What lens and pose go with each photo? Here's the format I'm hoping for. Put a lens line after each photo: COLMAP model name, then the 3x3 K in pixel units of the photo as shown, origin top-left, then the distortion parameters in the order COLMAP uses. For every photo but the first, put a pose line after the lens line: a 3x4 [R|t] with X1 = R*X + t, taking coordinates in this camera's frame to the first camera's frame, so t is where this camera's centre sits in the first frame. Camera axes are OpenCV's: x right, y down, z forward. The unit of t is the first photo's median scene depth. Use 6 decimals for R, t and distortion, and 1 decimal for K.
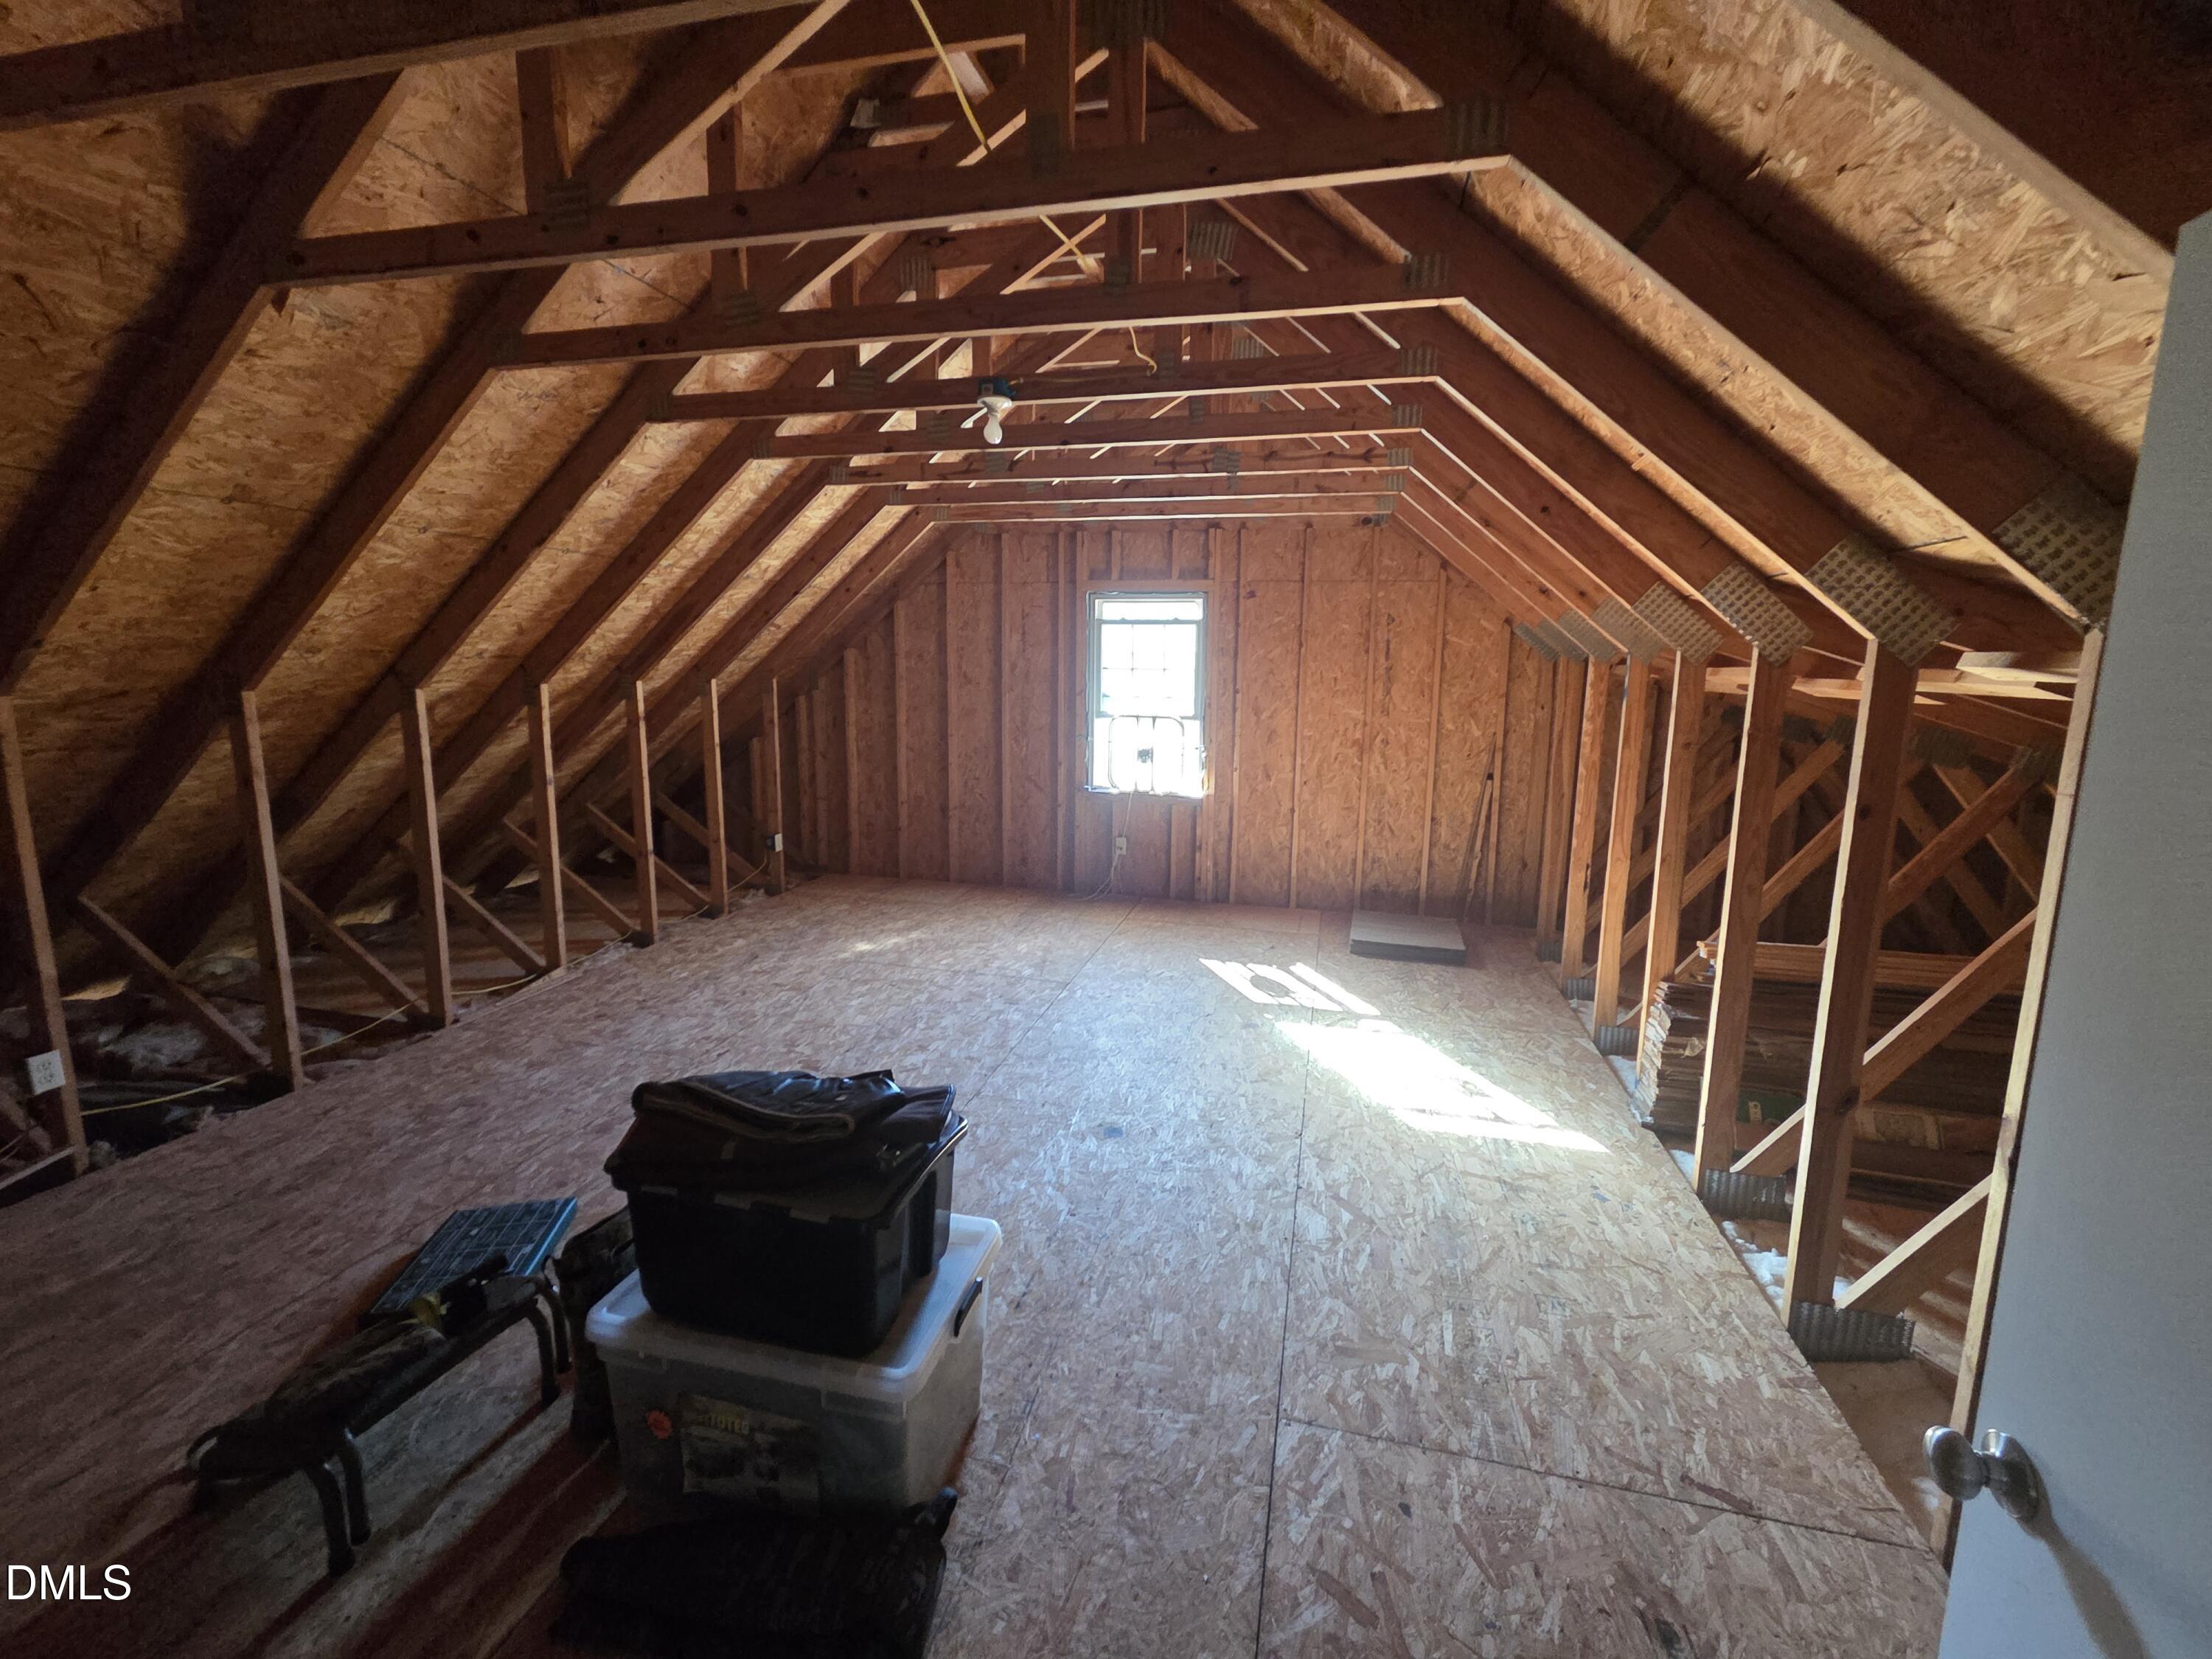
lens RADIAL K [[918.6, 0, 1107.4], [0, 918.6, 825.3], [0, 0, 1]] dist [0.007123, -0.001030]
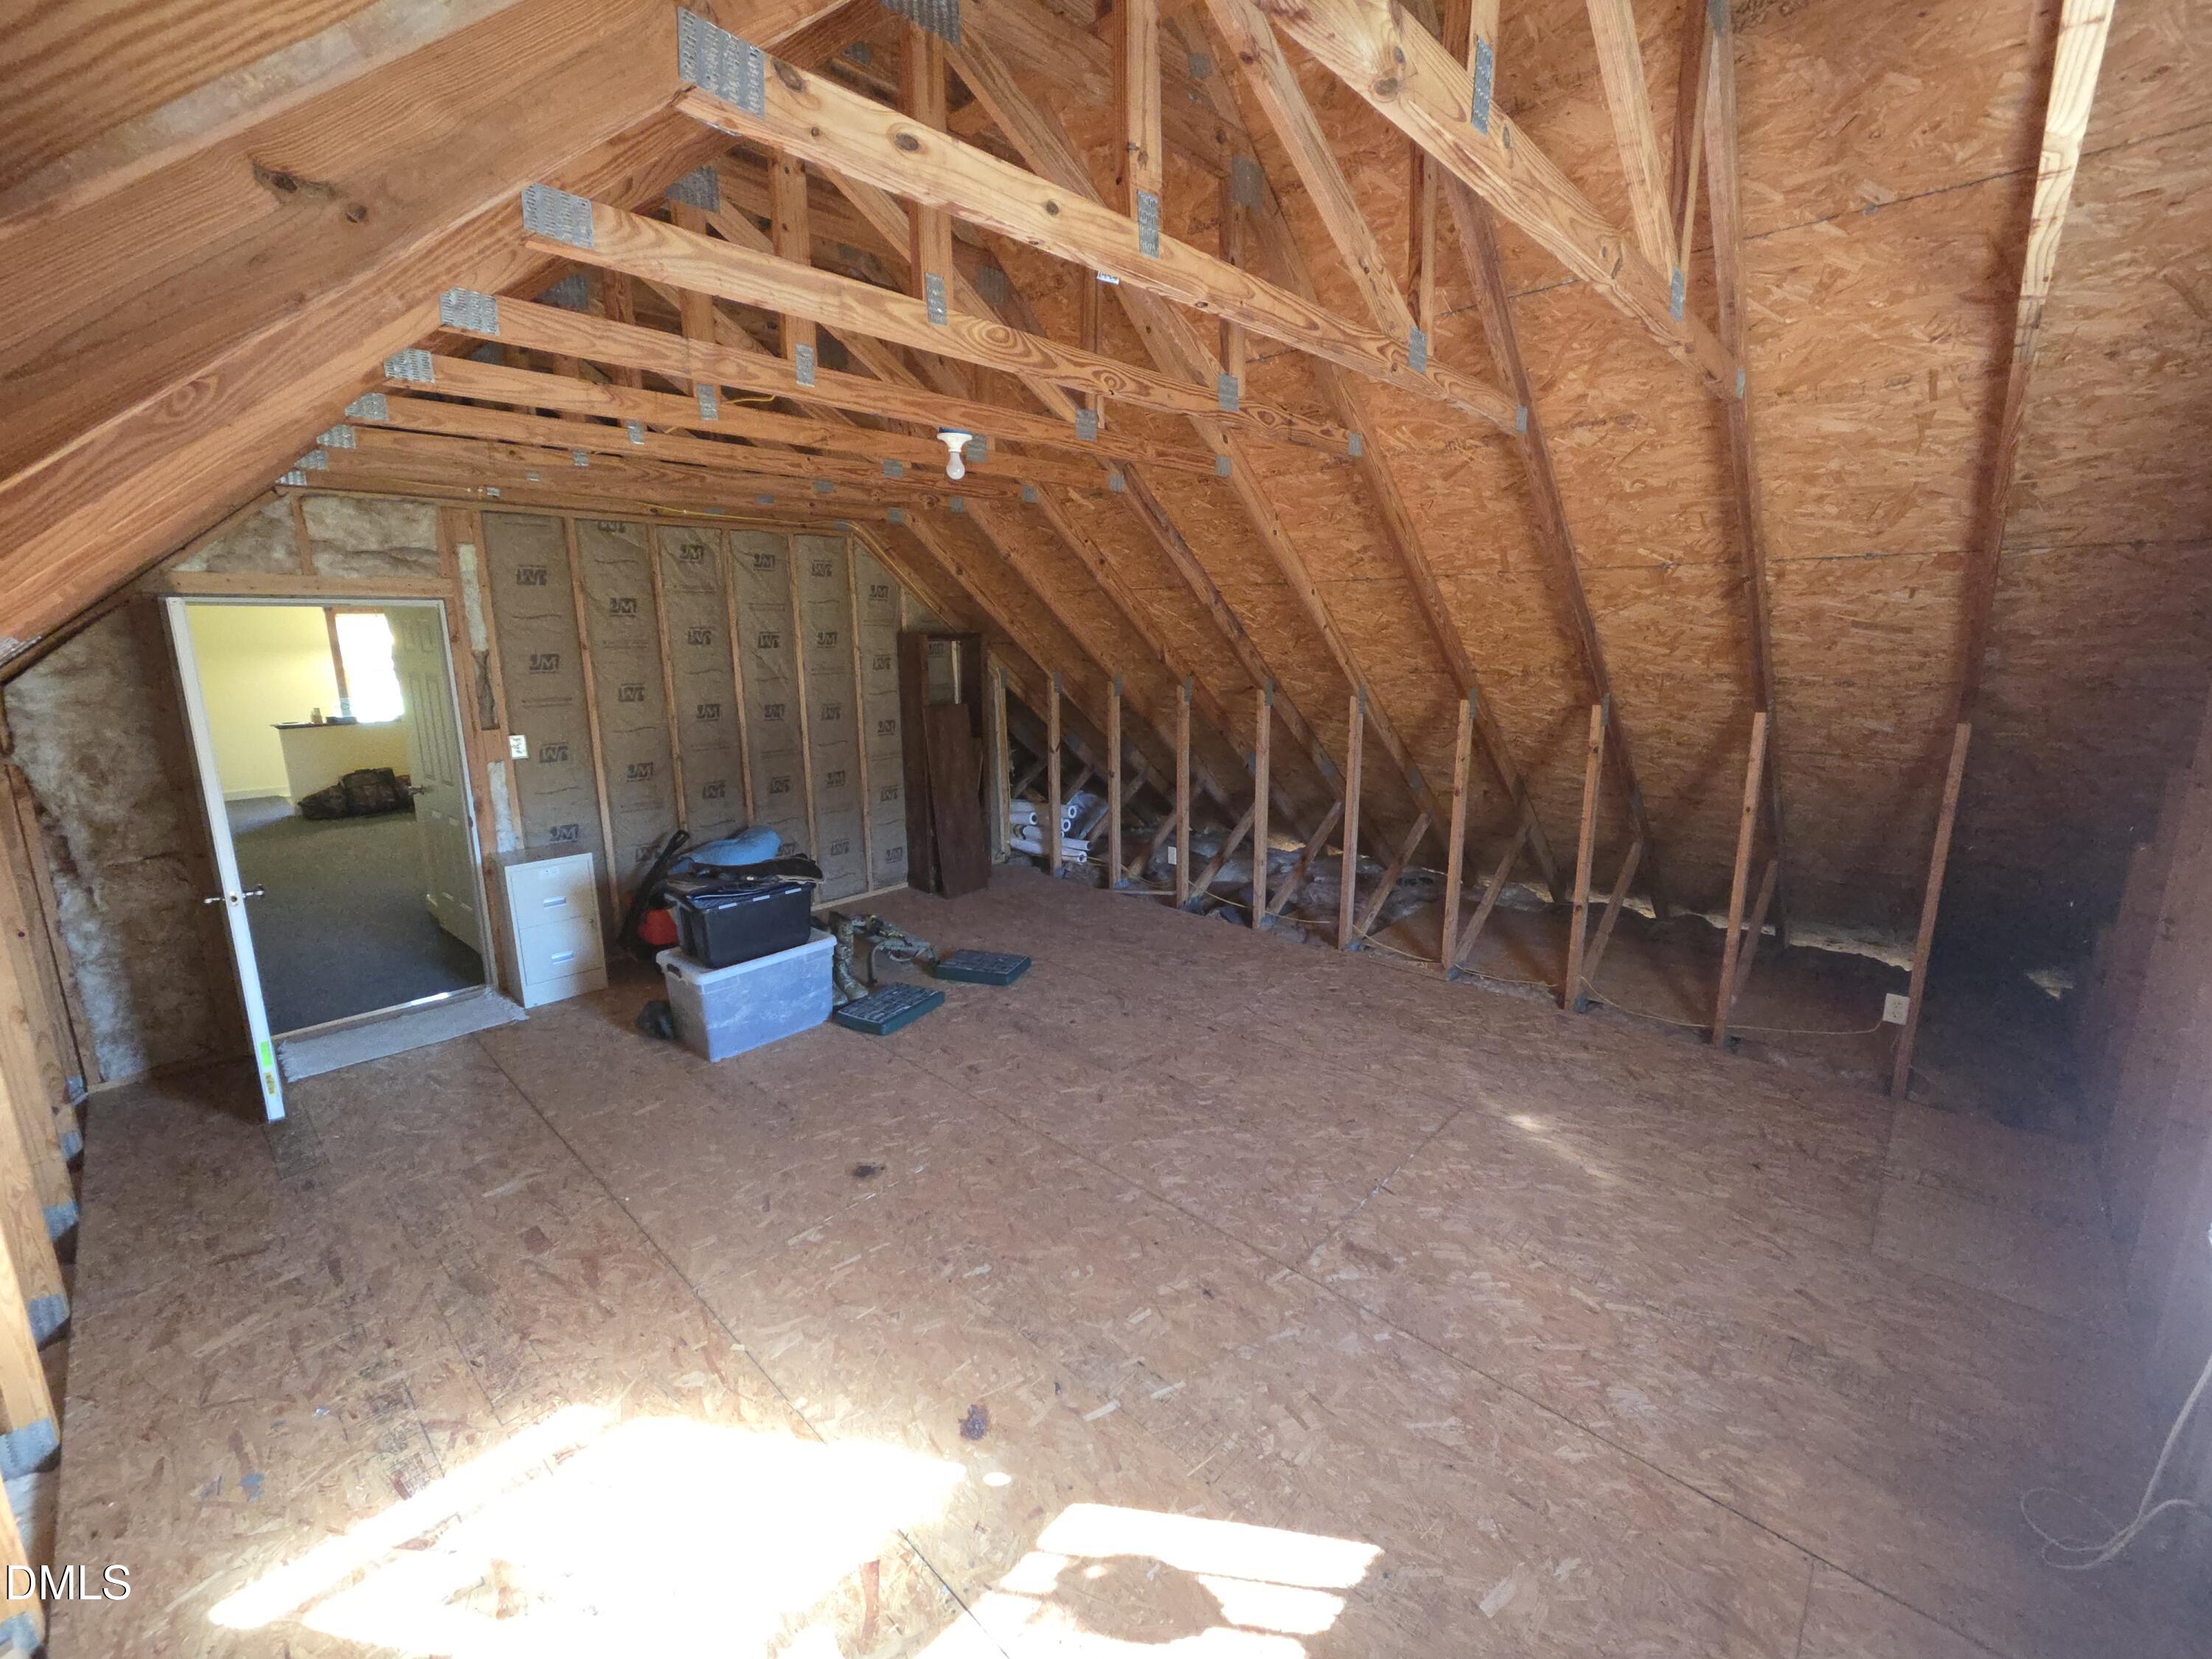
lens RADIAL K [[918.6, 0, 1106.5], [0, 918.6, 821.2], [0, 0, 1]] dist [0.007123, -0.001030]
pose [[-0.482658, 0.172477, -0.858658, 0.429664], [-0.127425, 0.956155, 0.263688, -0.219671], [0.866489, 0.236686, -0.439518, 1.017491]]
